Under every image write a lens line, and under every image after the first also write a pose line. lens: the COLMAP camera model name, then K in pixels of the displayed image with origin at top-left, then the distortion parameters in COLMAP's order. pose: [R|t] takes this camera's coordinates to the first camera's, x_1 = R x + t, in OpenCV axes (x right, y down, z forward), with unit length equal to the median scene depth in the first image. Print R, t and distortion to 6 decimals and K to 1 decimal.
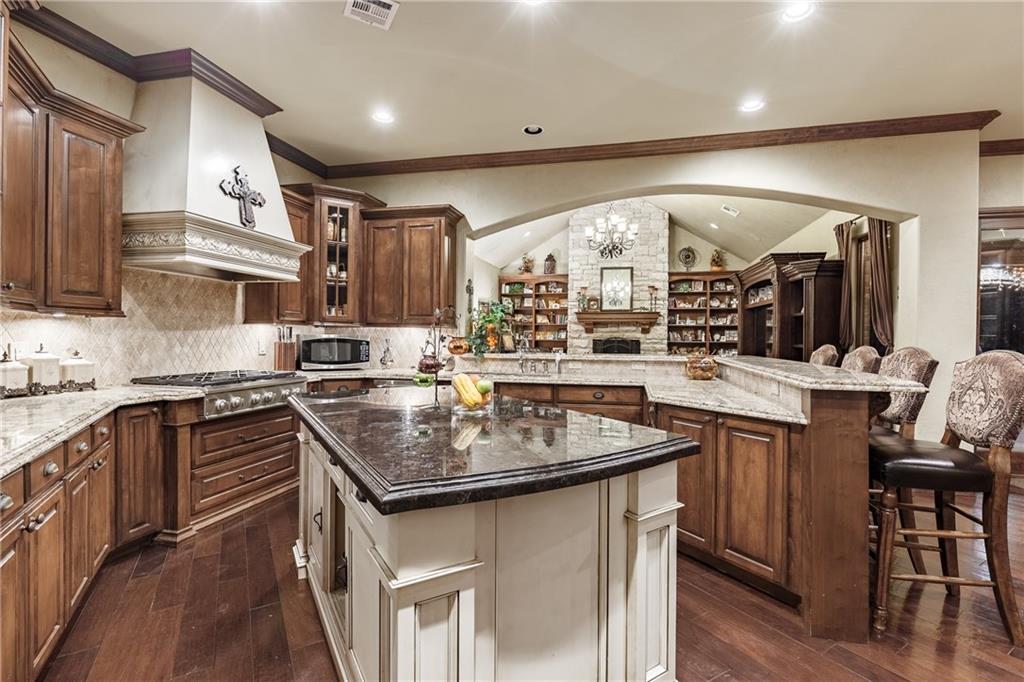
lens RADIAL K [[467.1, 0, 516.4], [0, 467.1, 339.4], [0, 0, 1]] dist [-0.001410, -0.000253]
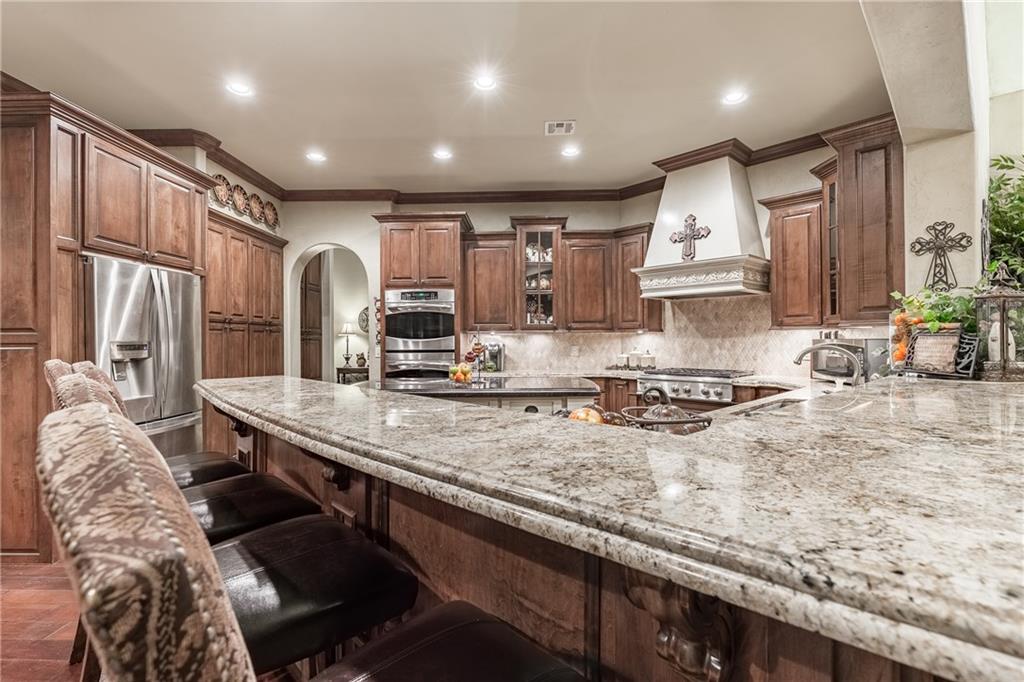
lens RADIAL K [[467.1, 0, 516.4], [0, 467.1, 339.4], [0, 0, 1]] dist [-0.001410, -0.000253]
pose [[-0.509277, -0.003725, -0.860594, 0.781730], [-0.000242, 0.999991, -0.004185, -0.009257], [0.860602, -0.001923, -0.509274, 1.213107]]
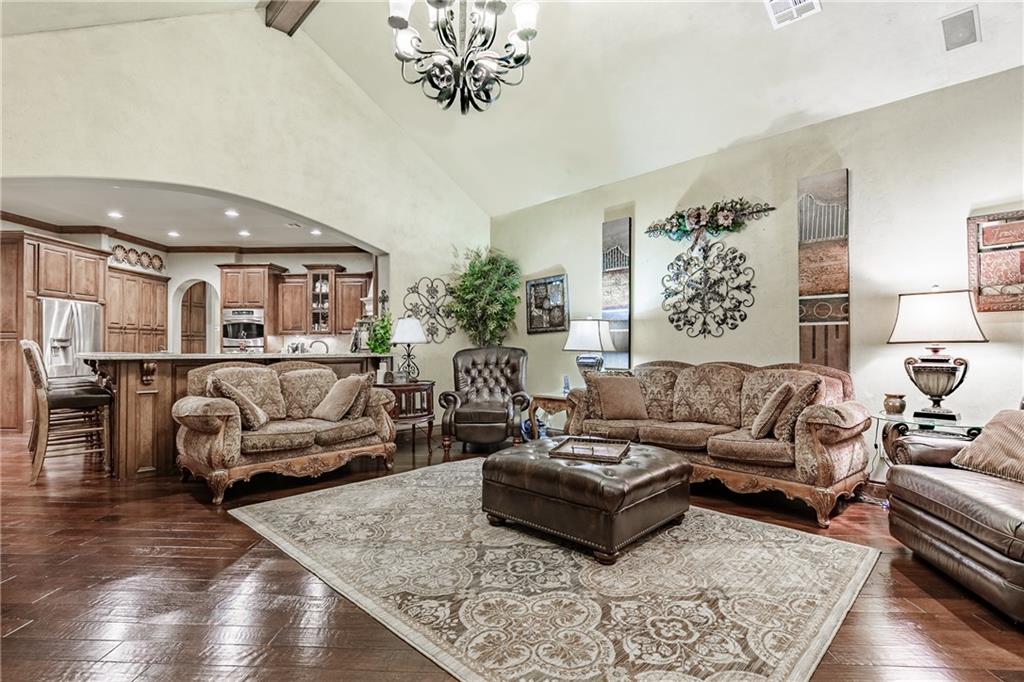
lens RADIAL K [[500.1, 0, 508.9], [0, 500.1, 345.7], [0, 0, 1]] dist [-0.001220, -0.000172]
pose [[-0.520988, -0.007903, -0.853528, 1.201622], [-0.005427, 0.999968, -0.005946, 0.027736], [0.853547, 0.001534, -0.521014, 2.850117]]
